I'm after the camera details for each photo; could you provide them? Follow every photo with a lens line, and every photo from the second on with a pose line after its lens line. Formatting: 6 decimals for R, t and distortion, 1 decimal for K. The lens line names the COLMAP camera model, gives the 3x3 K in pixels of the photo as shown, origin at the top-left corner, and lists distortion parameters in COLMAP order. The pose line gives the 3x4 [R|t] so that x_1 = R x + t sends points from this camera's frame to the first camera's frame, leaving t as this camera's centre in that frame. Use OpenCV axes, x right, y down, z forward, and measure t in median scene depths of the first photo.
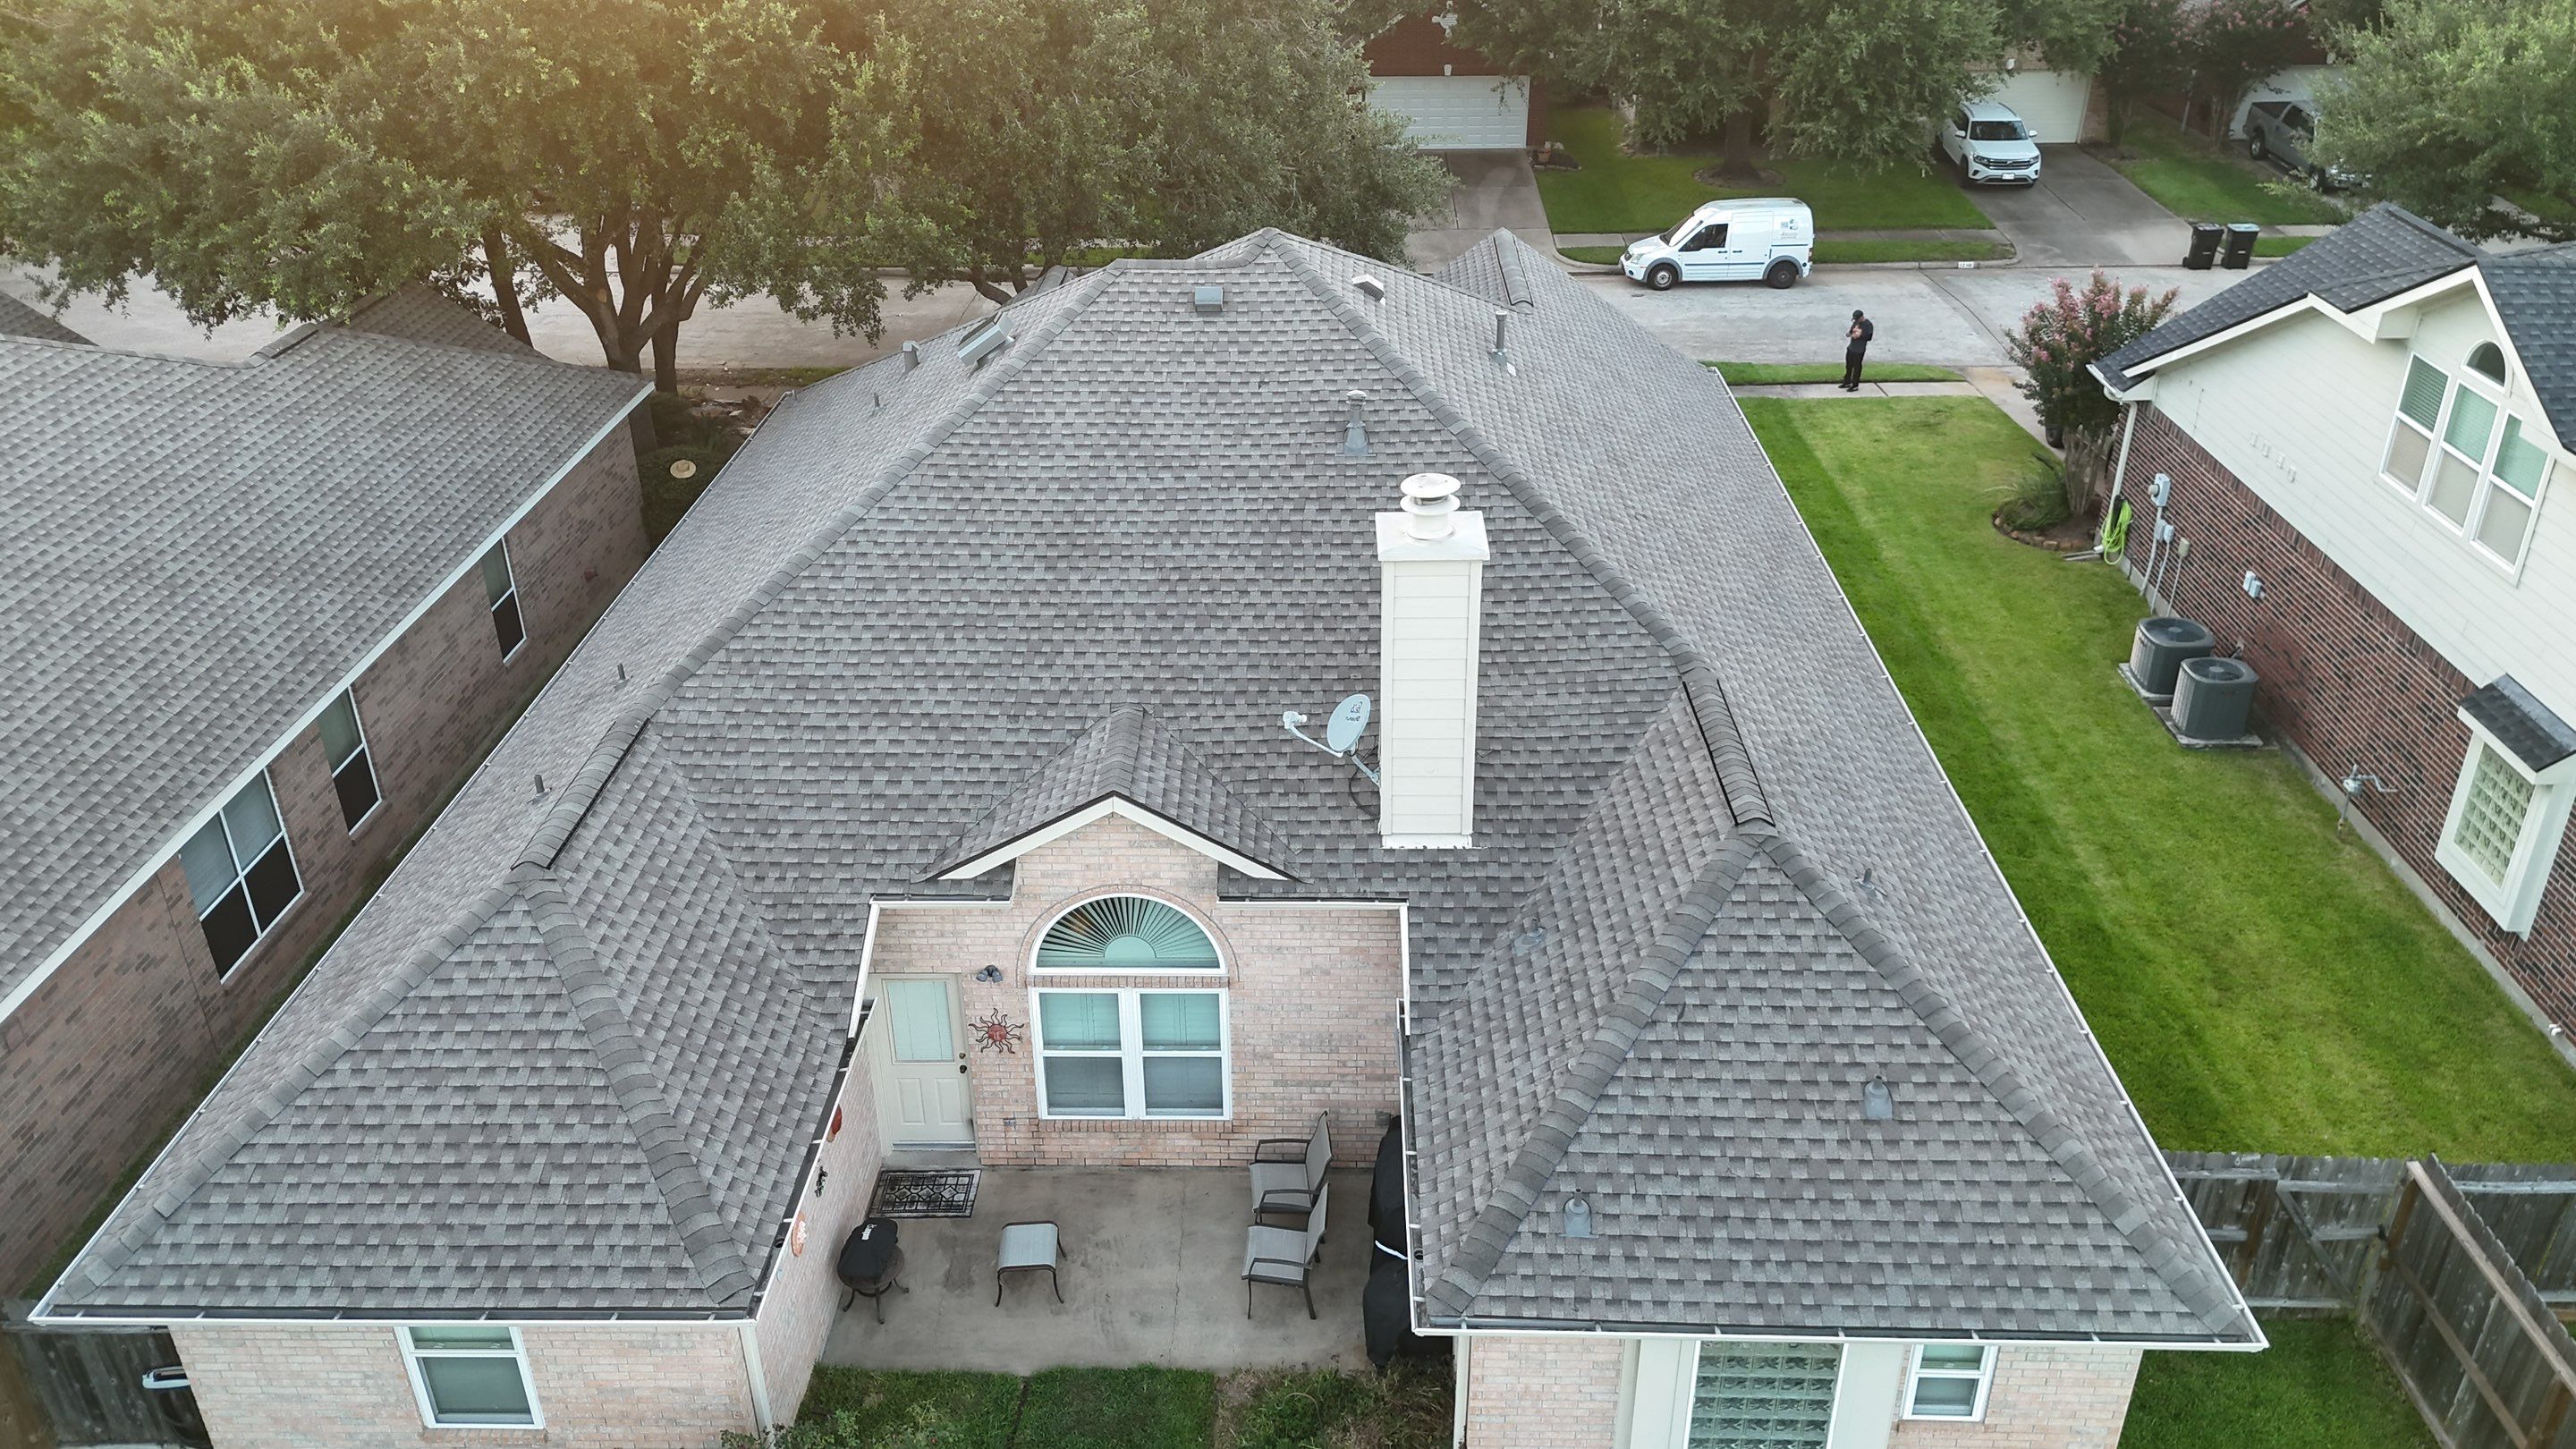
lens RADIAL K [[1892.7, 0, 1290.0], [0, 1892.7, 743.8], [0, 0, 1]] dist [0.066310, -0.045637]
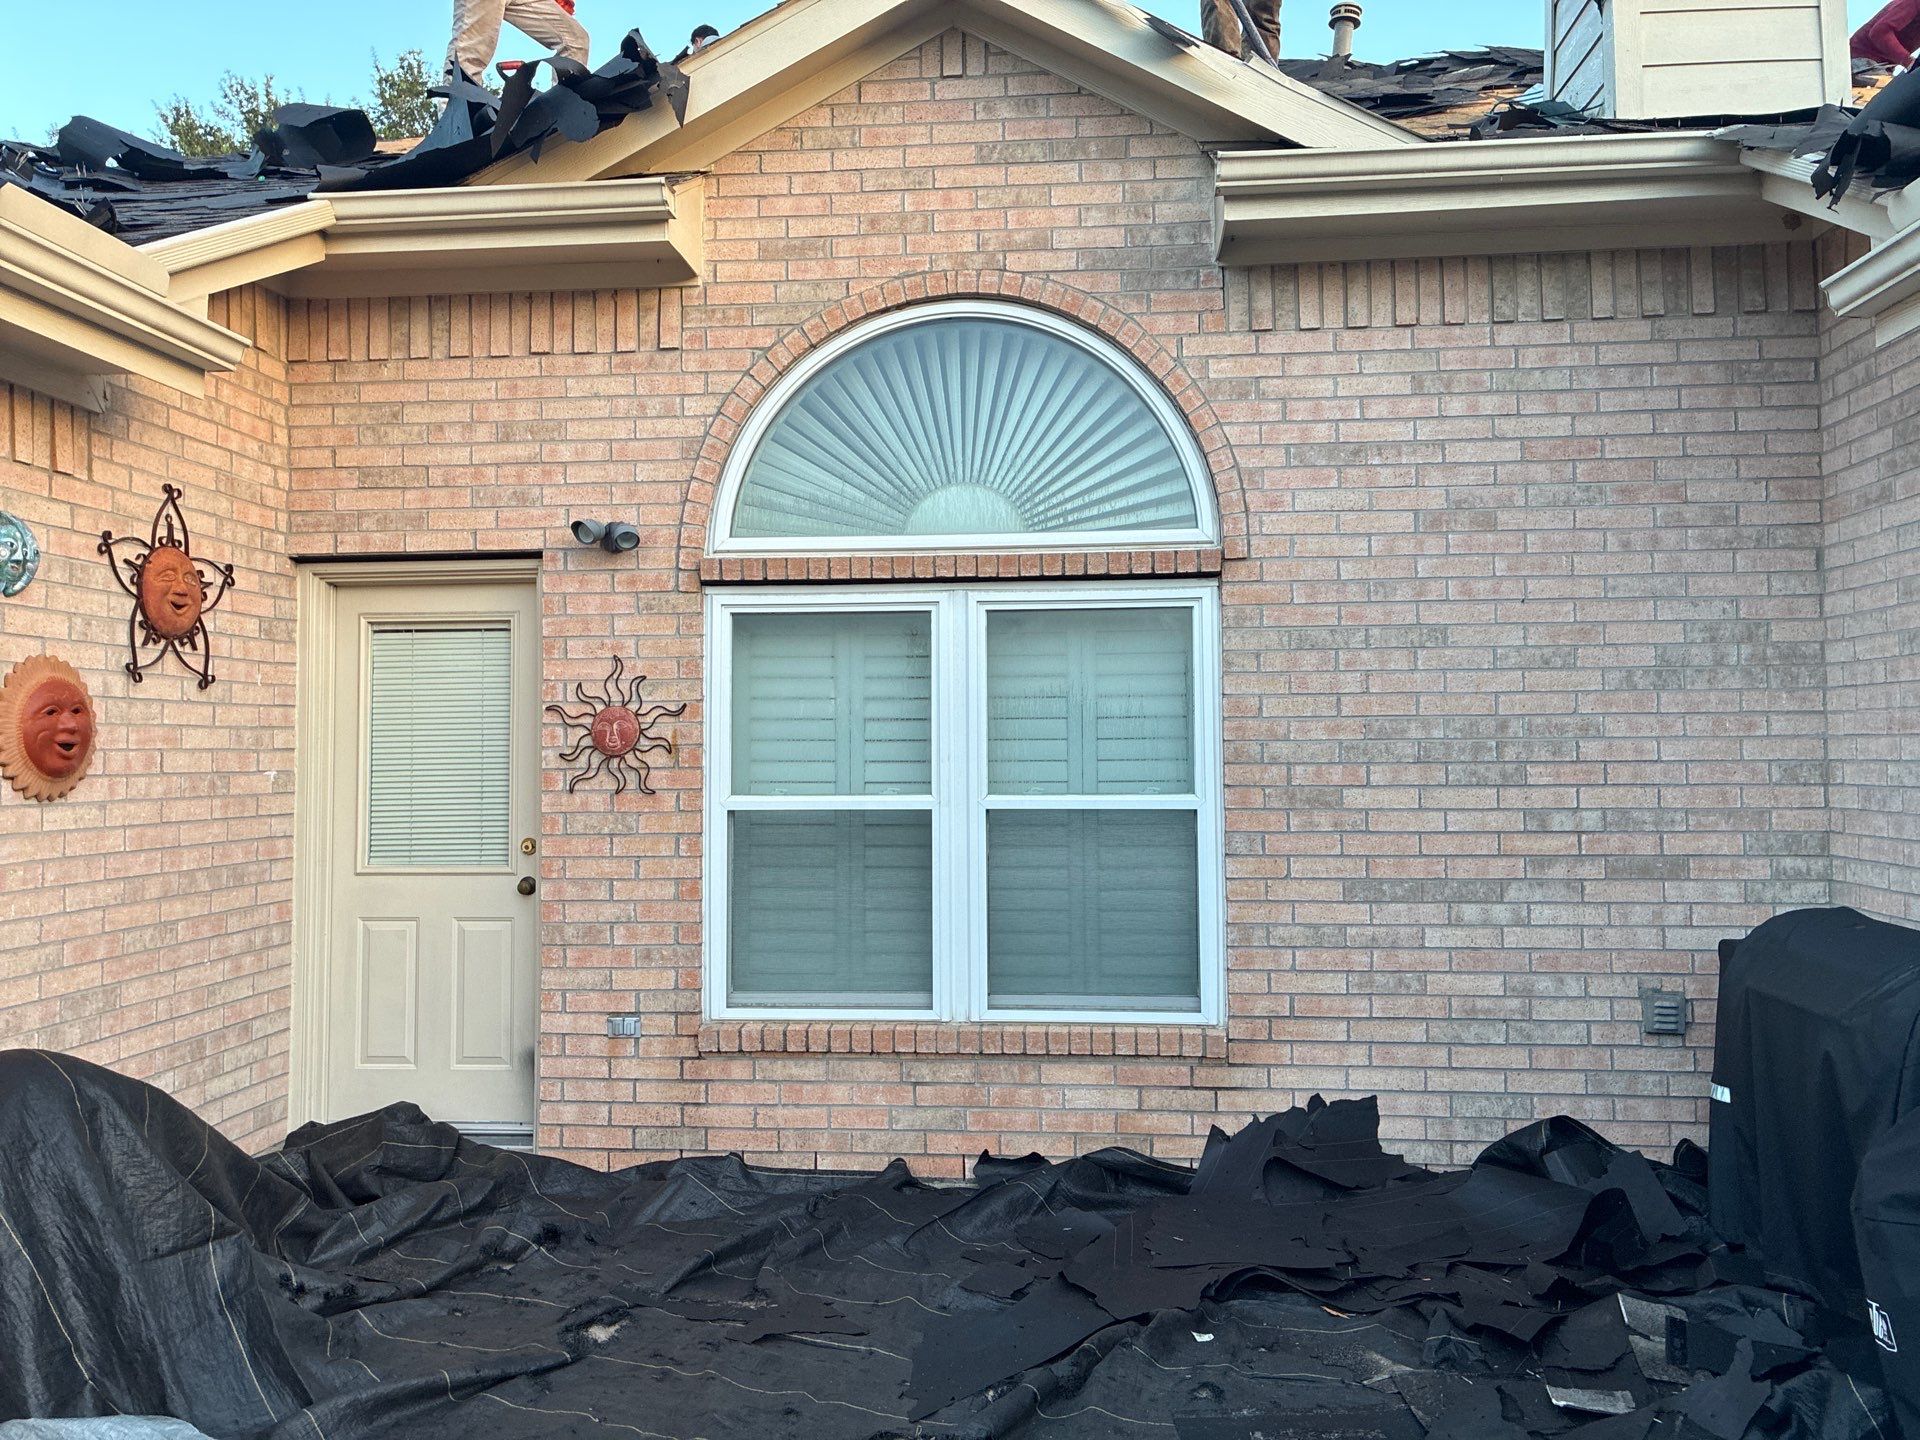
lens RADIAL K [[1445.3, 0, 956.3], [0, 1445.3, 713.4], [0, 0, 1]] dist [0.008901, -0.011812]
pose [[0.997571, -0.001691, -0.069640, -0.063697], [-0.034377, 0.857545, -0.513259, 0.296106], [0.060587, 0.514406, 0.855404, 0.743796]]
